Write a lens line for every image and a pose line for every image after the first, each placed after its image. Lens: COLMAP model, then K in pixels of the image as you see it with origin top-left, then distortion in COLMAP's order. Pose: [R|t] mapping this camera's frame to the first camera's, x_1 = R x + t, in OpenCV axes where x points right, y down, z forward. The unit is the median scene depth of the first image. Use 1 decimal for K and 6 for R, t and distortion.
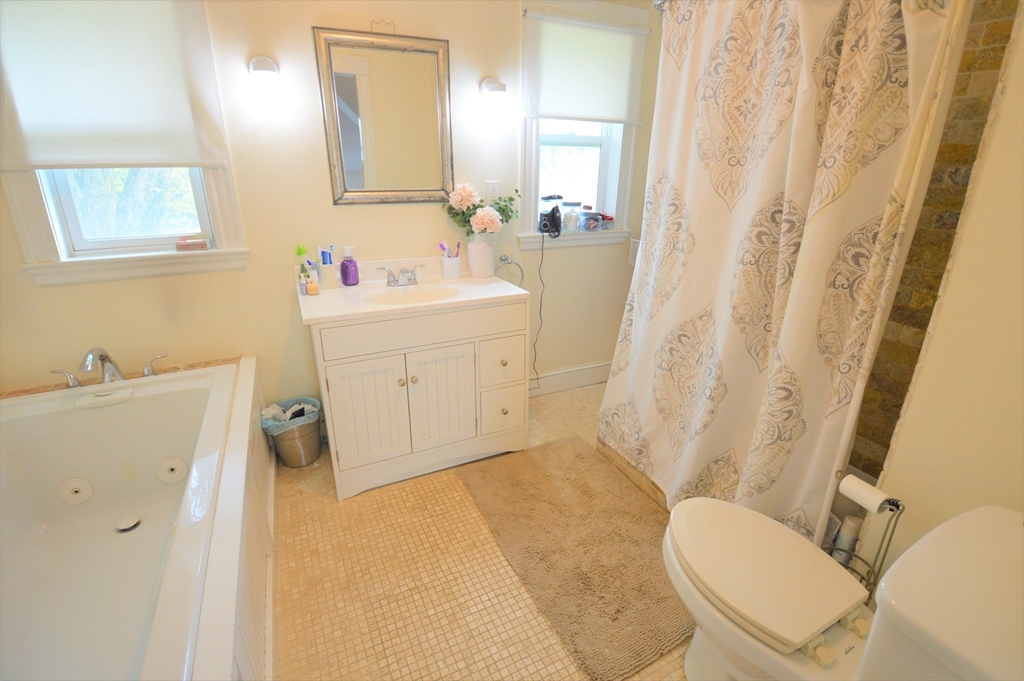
lens RADIAL K [[462.1, 0, 515.2], [0, 462.1, 347.2], [0, 0, 1]] dist [0.000137, -0.019647]
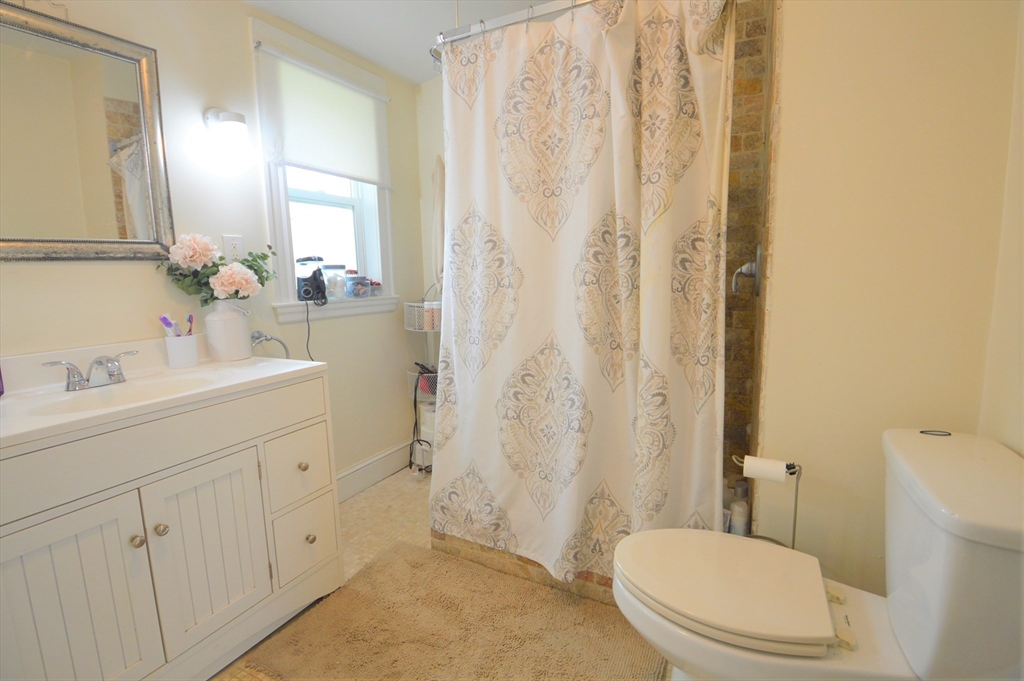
lens RADIAL K [[462.6, 0, 513.6], [0, 462.6, 341.6], [0, 0, 1]] dist [0.025759, -0.041414]
pose [[0.804583, -0.114432, 0.582710, -0.183852], [0.240954, 0.959761, -0.144223, 0.036106], [-0.542759, 0.256446, 0.799780, 0.246171]]
